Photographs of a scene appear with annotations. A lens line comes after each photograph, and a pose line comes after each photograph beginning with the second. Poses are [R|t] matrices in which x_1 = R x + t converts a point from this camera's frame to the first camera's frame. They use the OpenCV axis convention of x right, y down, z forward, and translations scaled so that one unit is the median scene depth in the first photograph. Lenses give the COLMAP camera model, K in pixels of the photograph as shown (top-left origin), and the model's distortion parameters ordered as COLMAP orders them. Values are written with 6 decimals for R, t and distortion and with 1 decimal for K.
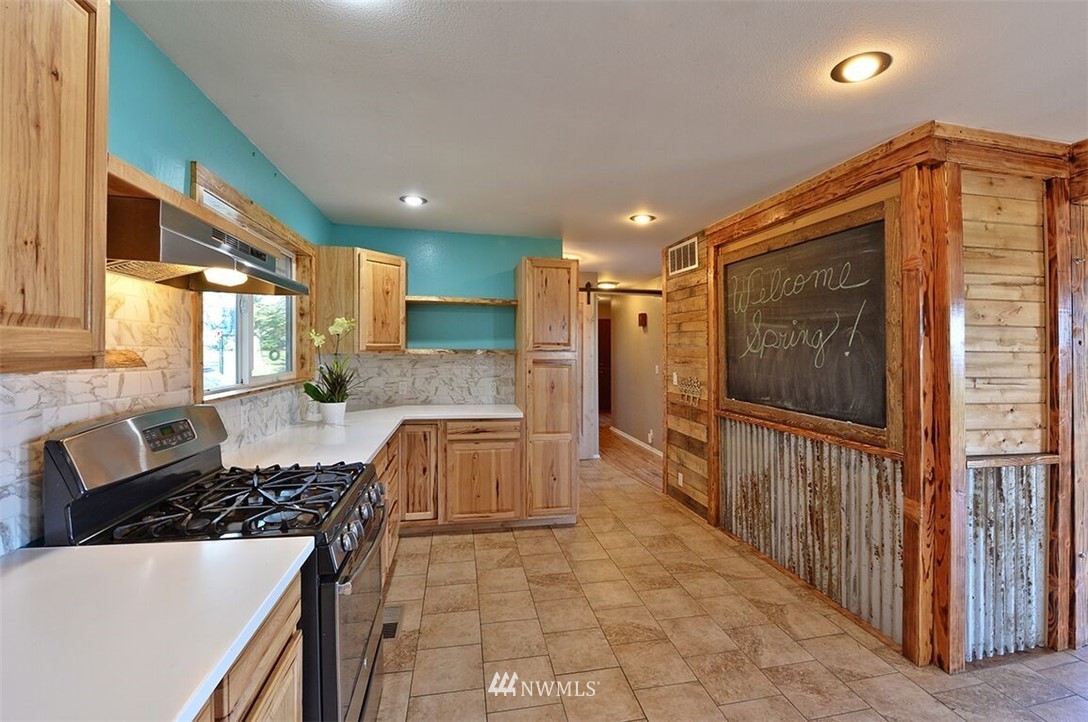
lens RADIAL K [[455.4, 0, 541.7], [0, 455.4, 348.2], [0, 0, 1]] dist [-0.016893, -0.000225]
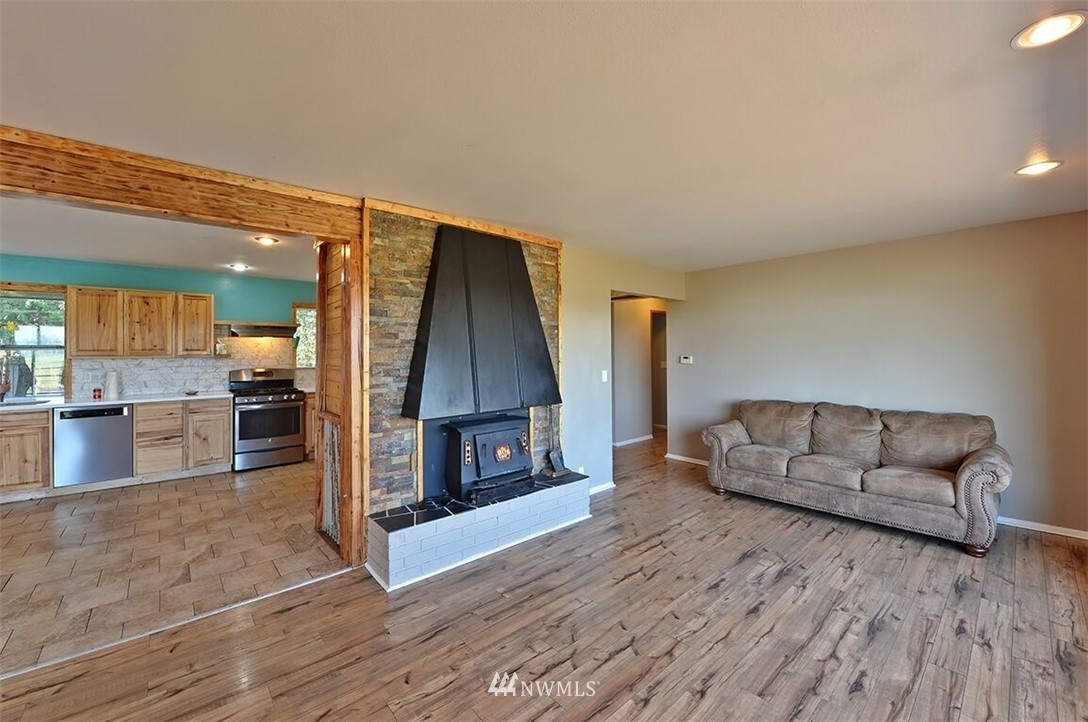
lens RADIAL K [[429.7, 0, 554.0], [0, 429.7, 342.6], [0, 0, 1]] dist [-0.011576, -0.001641]
pose [[0.493000, -0.029820, -0.869518, 1.685637], [0.012519, 0.999552, -0.027181, 0.015935], [0.869939, 0.002515, 0.493152, 0.587990]]
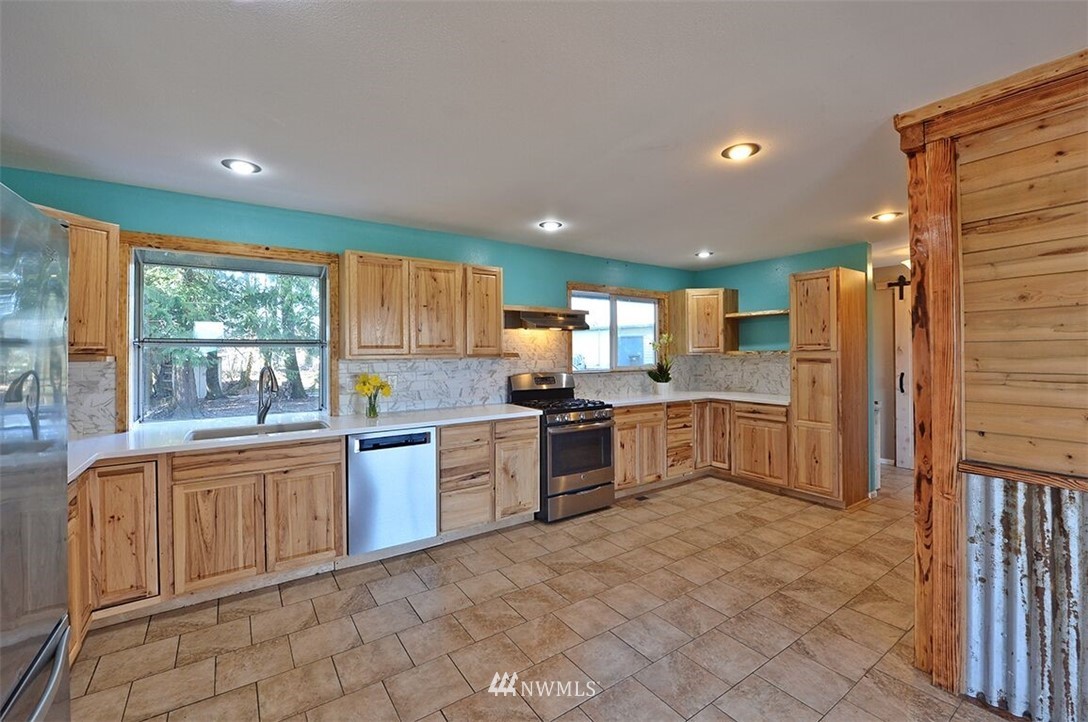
lens RADIAL K [[429.7, 0, 546.2], [0, 429.7, 349.1], [0, 0, 1]] dist [-0.011576, -0.001641]
pose [[0.395563, -0.023875, -0.918128, 0.780573], [0.014626, 0.999699, -0.019695, 0.014499], [0.918322, -0.005638, 0.395793, -0.057512]]
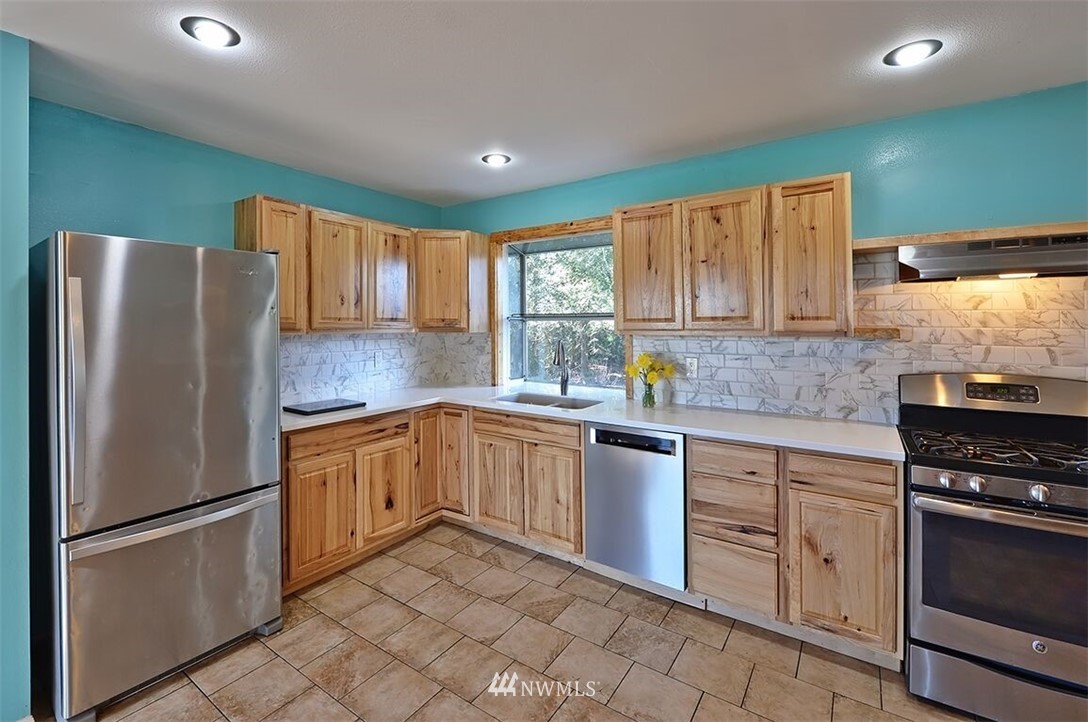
lens RADIAL K [[491.8, 0, 532.3], [0, 491.8, 319.7], [0, 0, 1]] dist [-0.011657, -0.001438]
pose [[-0.721833, -0.018928, -0.691808, 0.514463], [-0.006191, 0.999763, -0.020894, 0.004518], [0.692039, -0.010799, -0.721779, 0.456886]]
